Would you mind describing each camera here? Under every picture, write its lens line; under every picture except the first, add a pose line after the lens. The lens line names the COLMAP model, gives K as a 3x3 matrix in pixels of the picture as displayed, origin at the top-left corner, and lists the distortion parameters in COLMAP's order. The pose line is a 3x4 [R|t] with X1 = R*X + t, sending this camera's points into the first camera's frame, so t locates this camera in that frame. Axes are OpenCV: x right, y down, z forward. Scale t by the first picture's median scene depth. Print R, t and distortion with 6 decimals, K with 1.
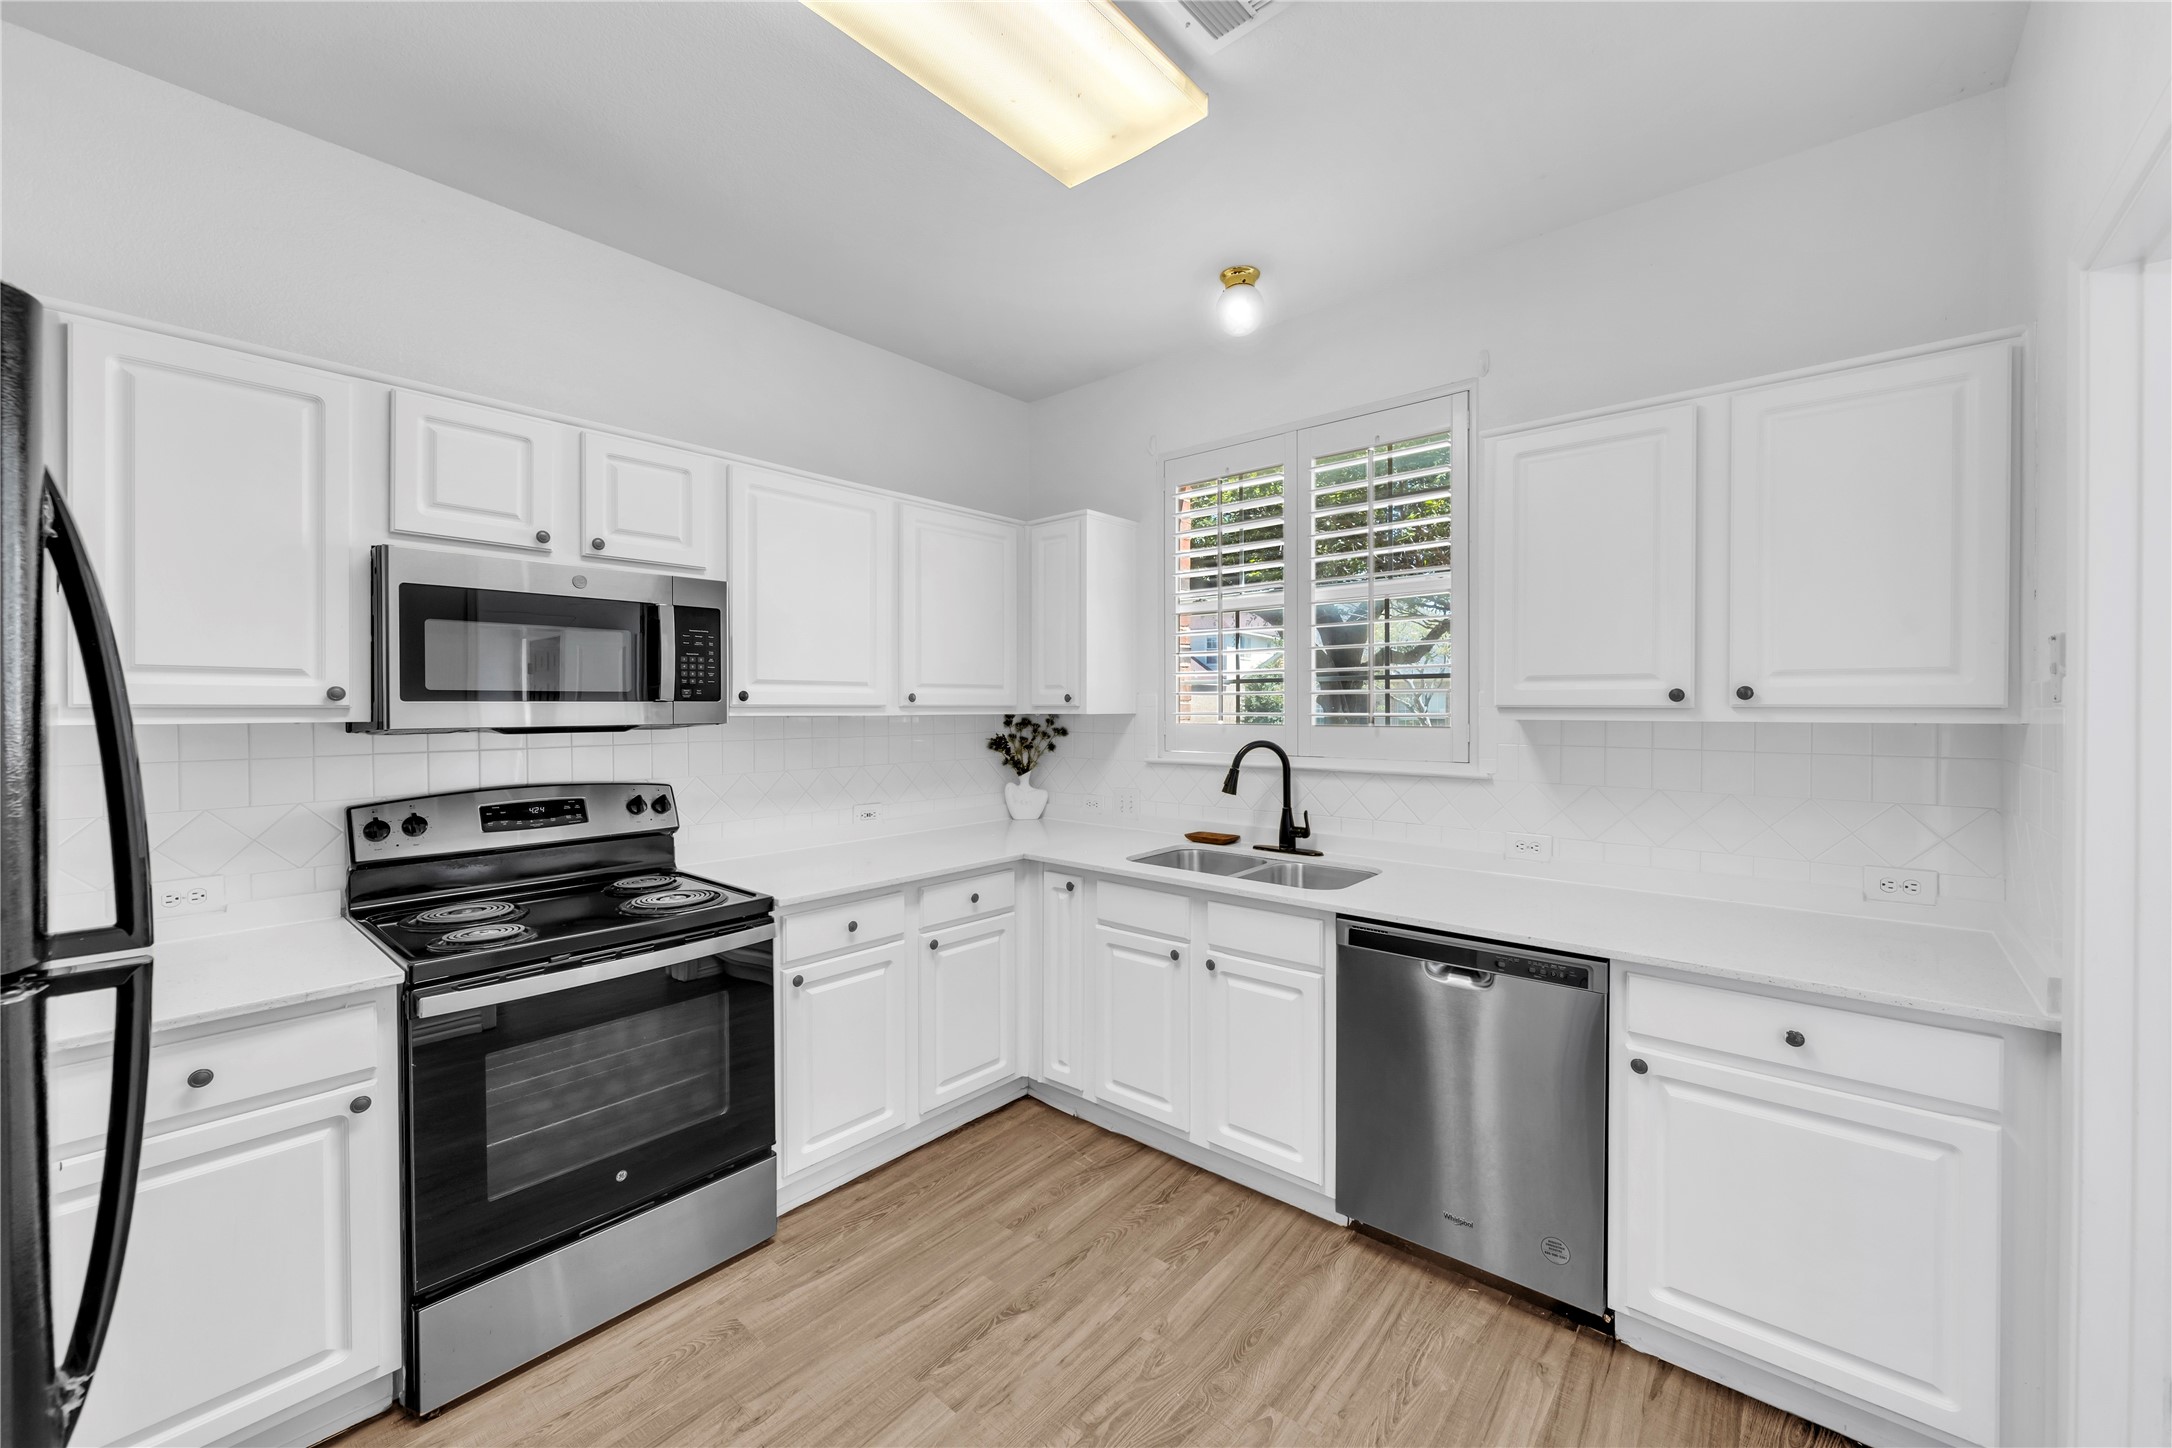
lens RADIAL K [[855.2, 0, 1086.0], [0, 855.2, 724.0], [0, 0, 1]] dist [-0.000824, -0.000197]
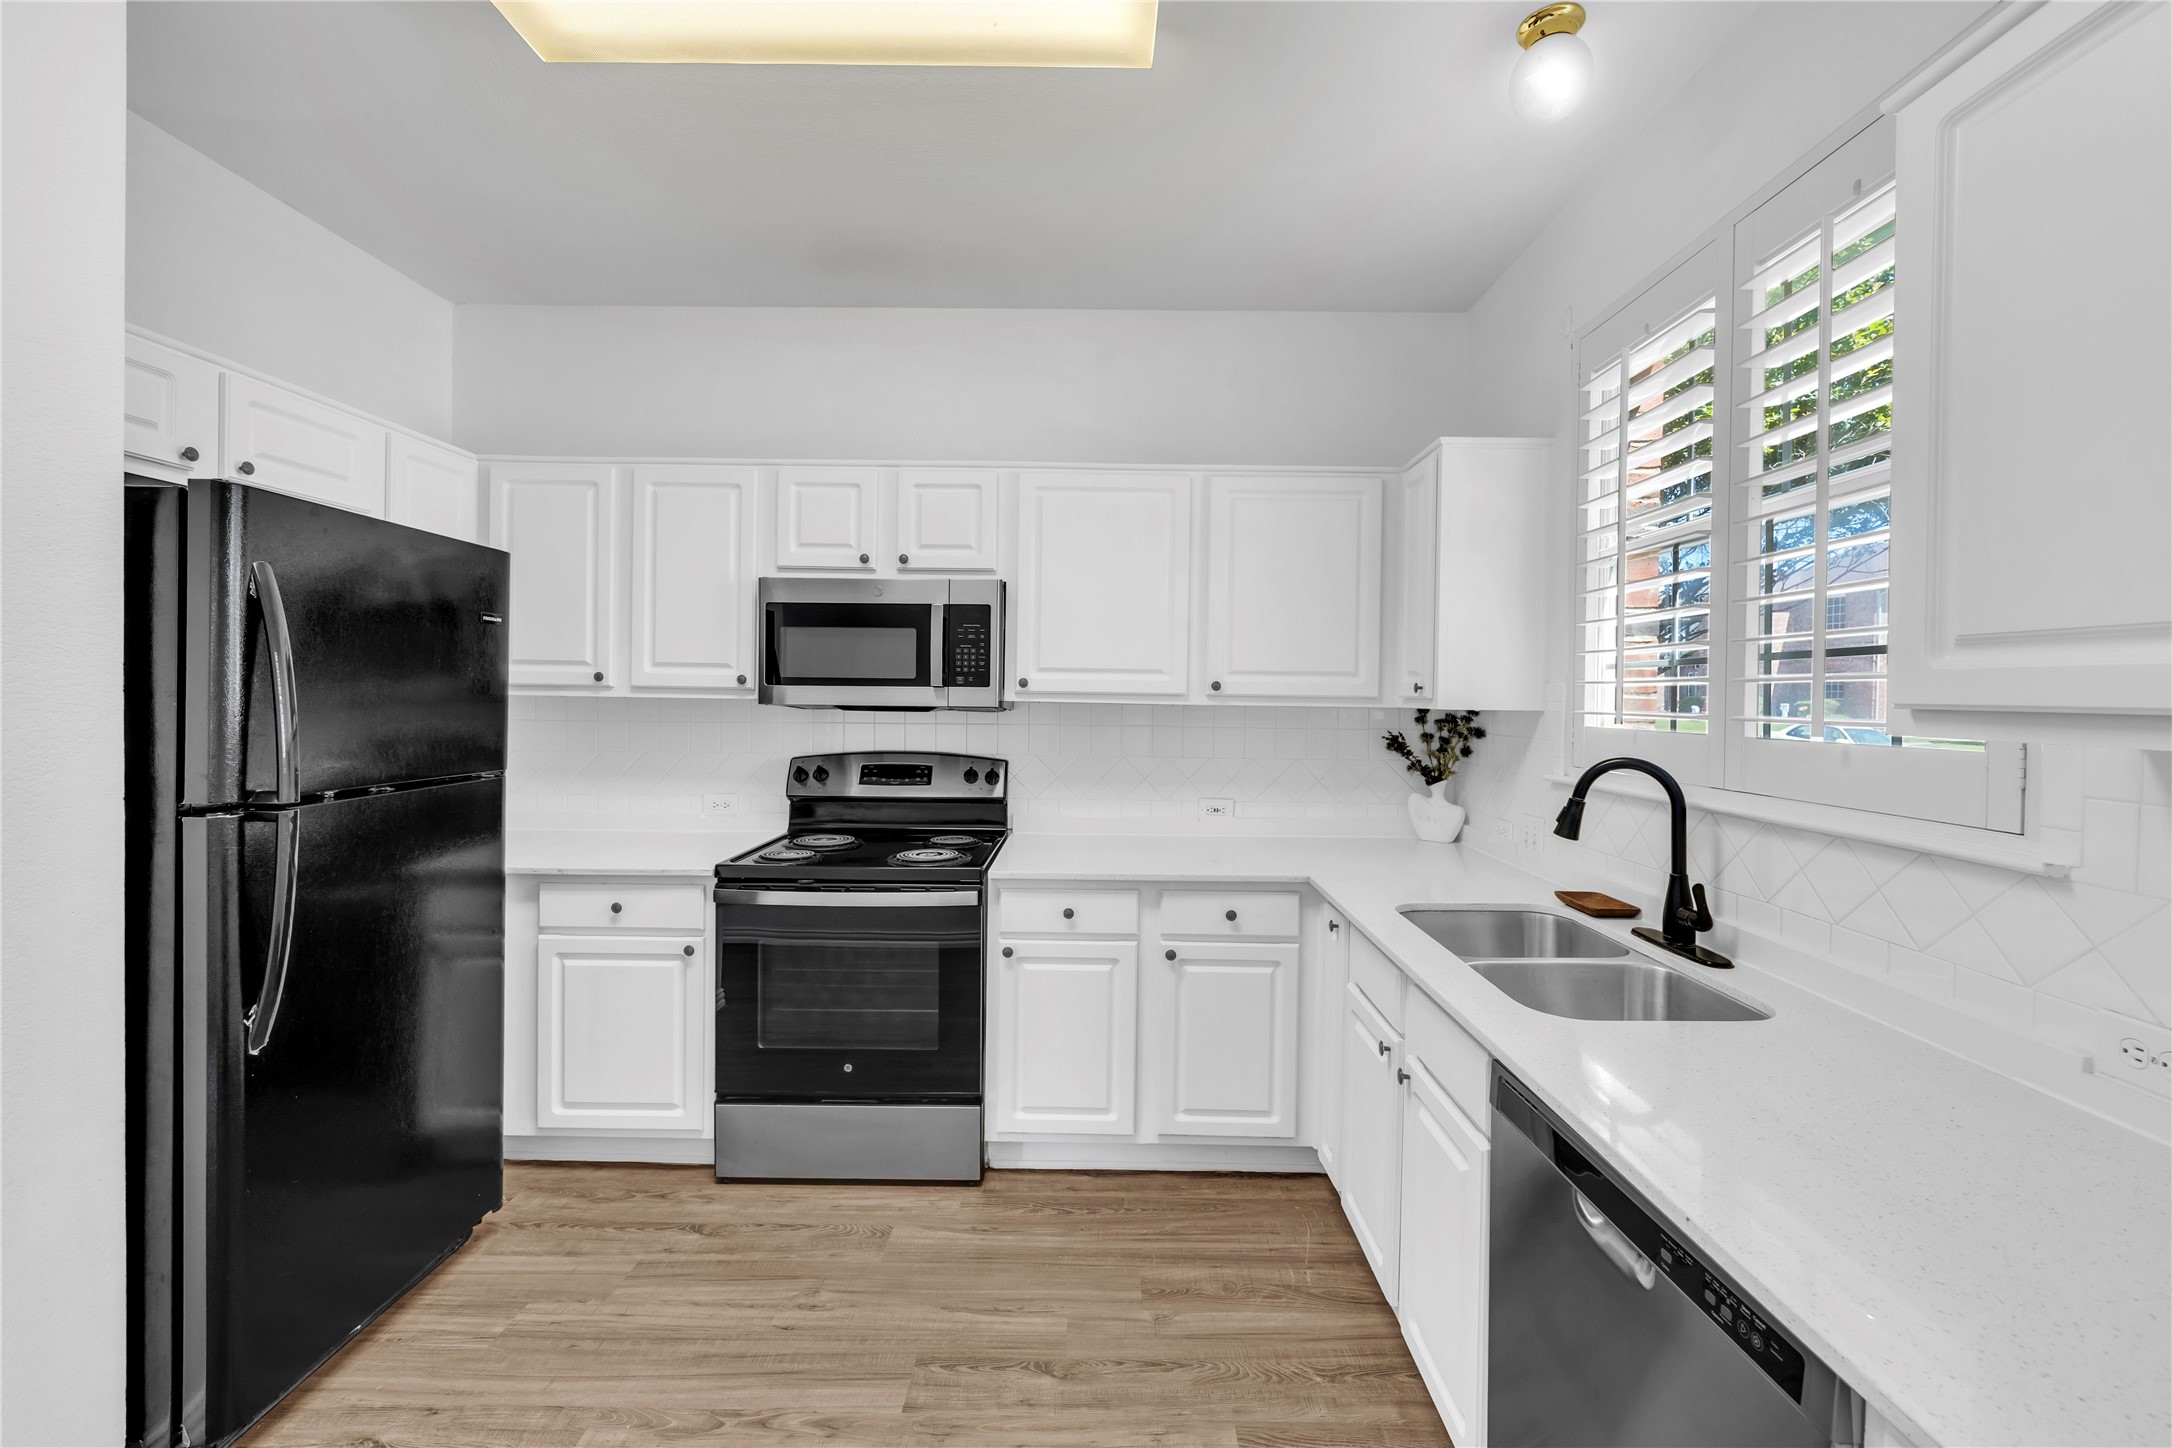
lens RADIAL K [[870.3, 0, 1096.6], [0, 870.3, 714.8], [0, 0, 1]] dist [-0.000401, -0.000171]
pose [[0.645619, 0.028516, -0.763127, 0.529193], [-0.030754, 0.999463, 0.011329, -0.007980], [0.763041, 0.016155, 0.646149, 0.372659]]
